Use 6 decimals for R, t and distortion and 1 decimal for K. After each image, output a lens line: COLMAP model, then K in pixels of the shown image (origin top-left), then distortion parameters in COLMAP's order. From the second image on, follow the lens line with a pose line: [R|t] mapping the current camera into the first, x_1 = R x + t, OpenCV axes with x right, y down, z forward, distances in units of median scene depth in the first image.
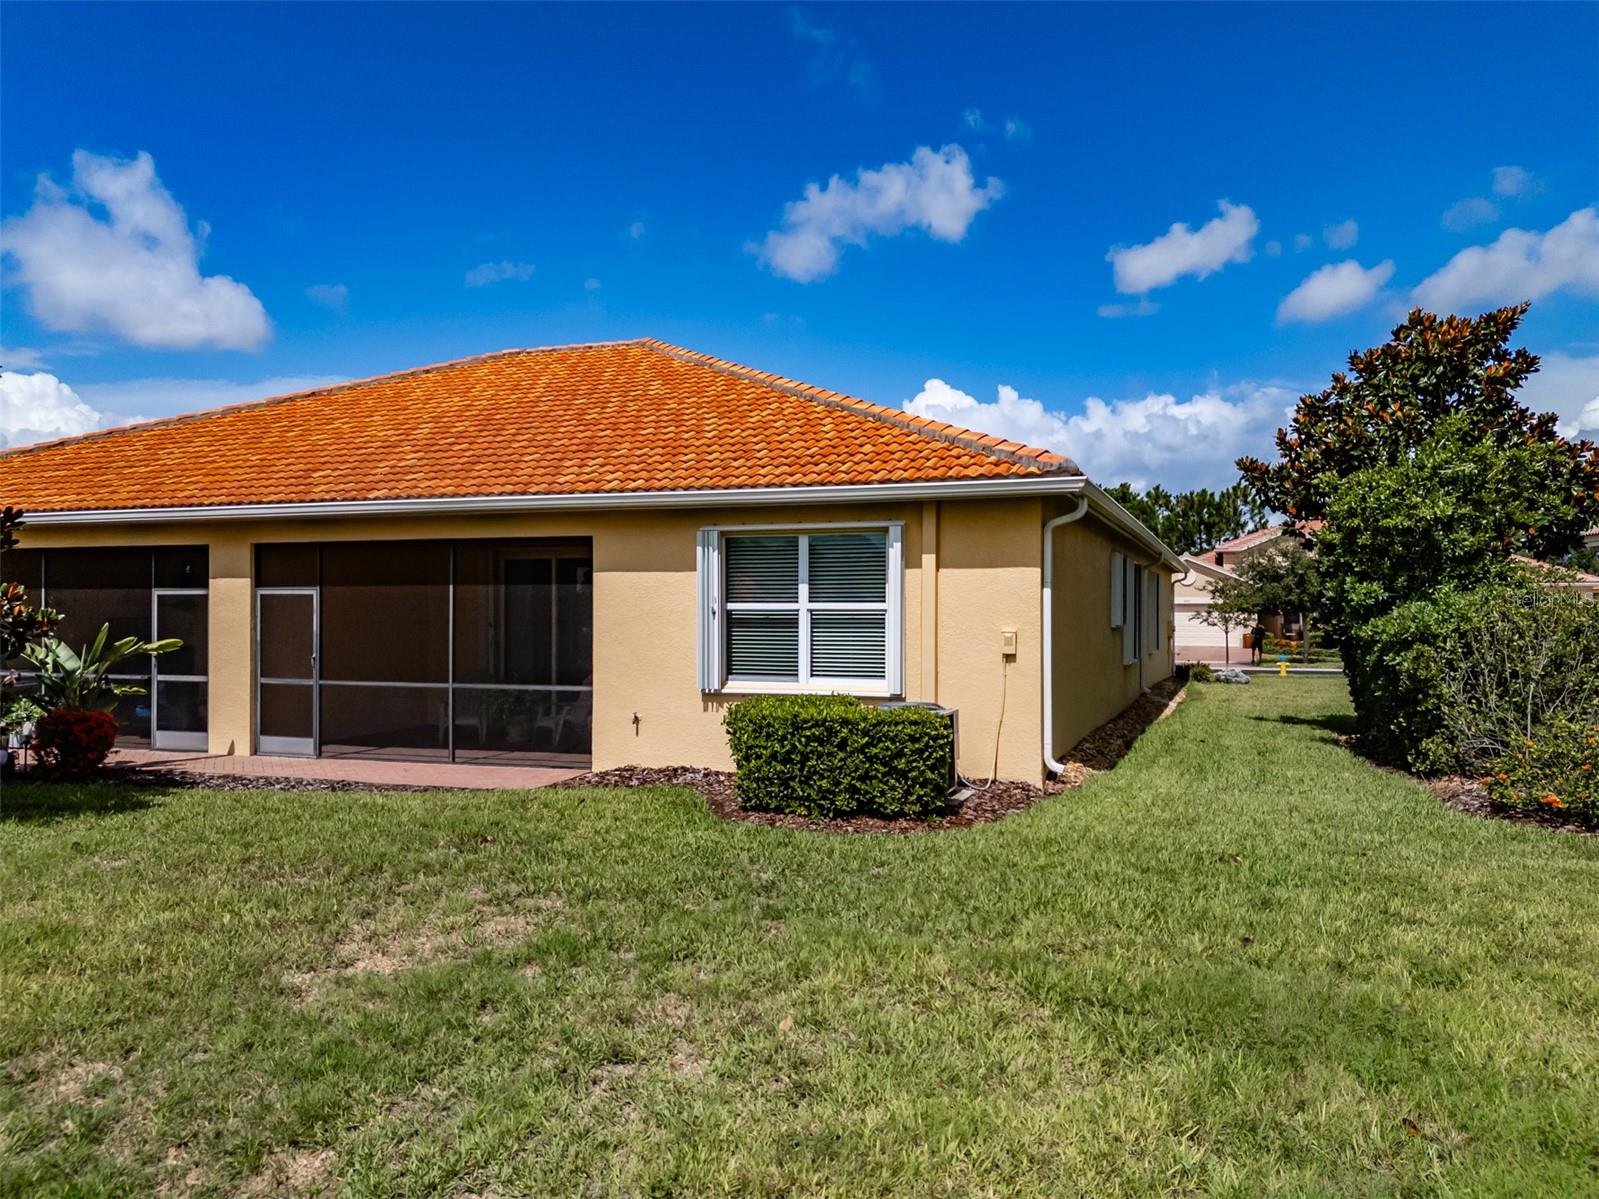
lens RADIAL K [[1255.6, 0, 799.5], [0, 1255.6, 599.5], [0, 0, 1]] dist [0.070740, -0.001963]
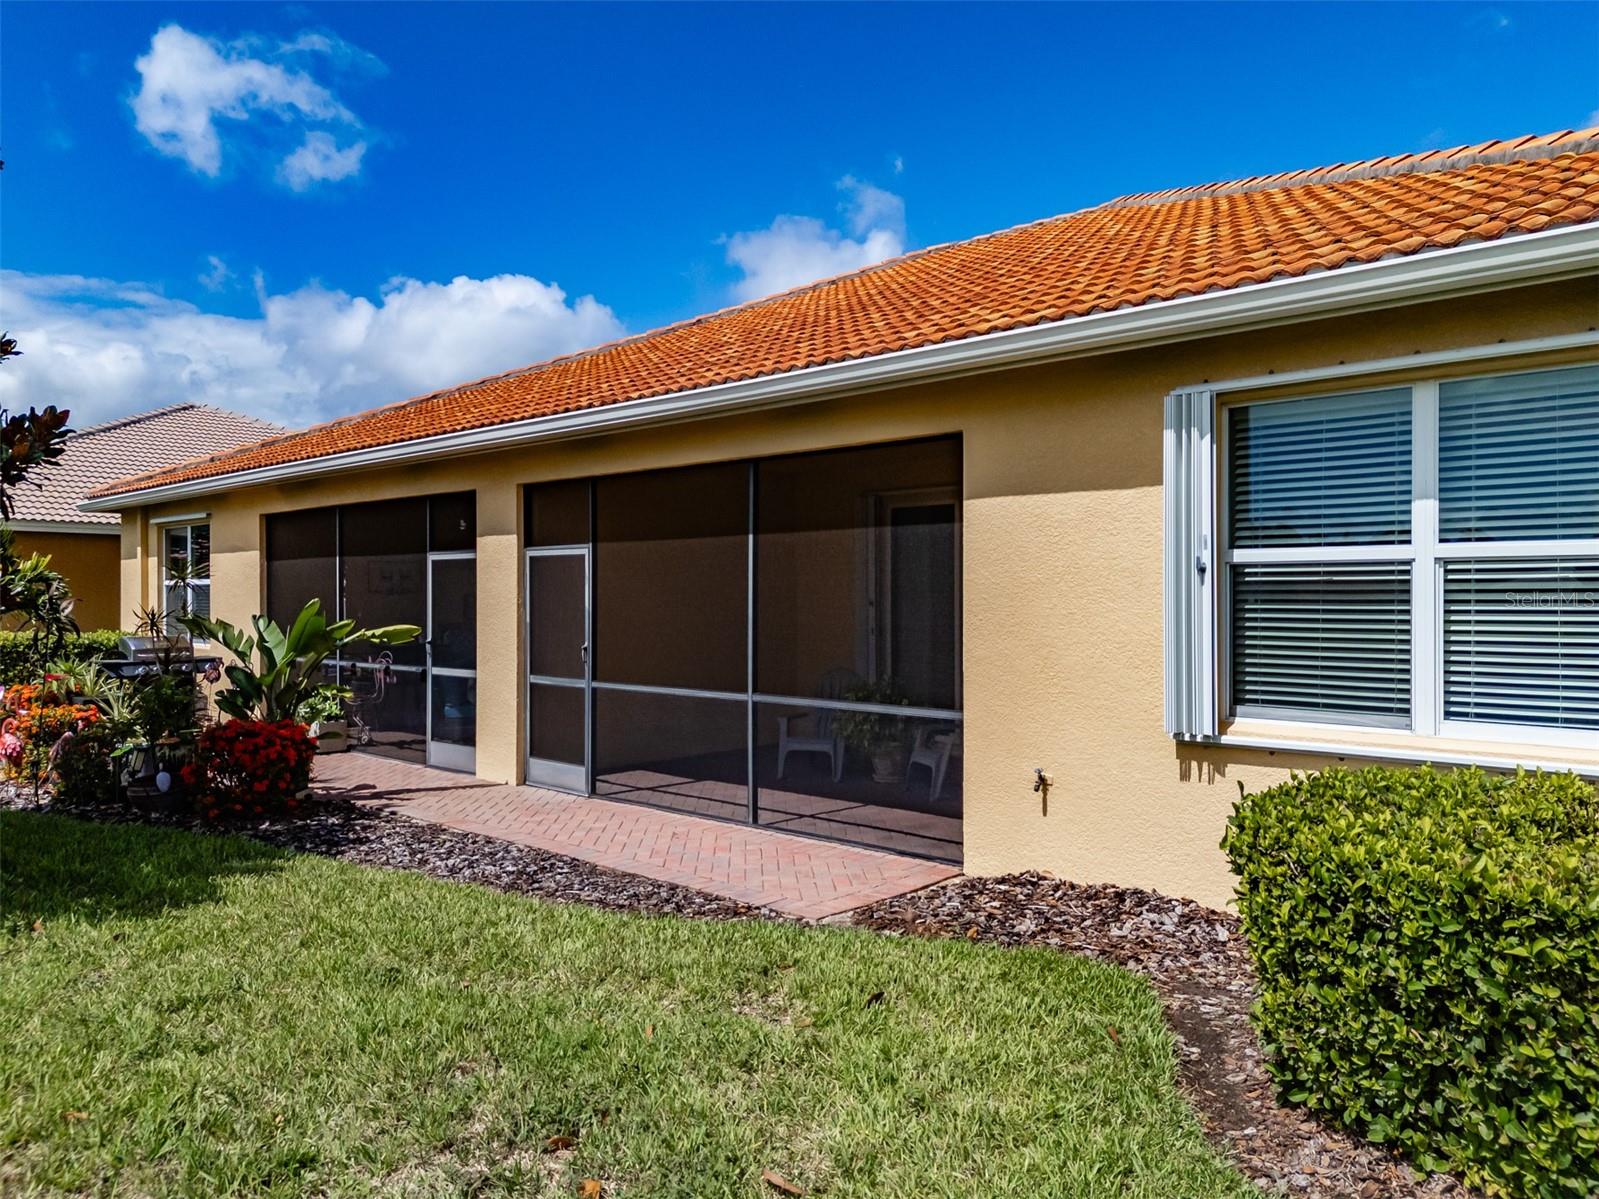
lens RADIAL K [[1180.9, 0, 799.5], [0, 1180.9, 599.5], [0, 0, 1]] dist [0.068813, -0.061724]
pose [[0.915736, -0.000291, -0.401781, -0.026864], [0.004585, 0.999942, 0.009727, 0.015821], [0.401755, -0.010749, 0.915684, 0.520977]]
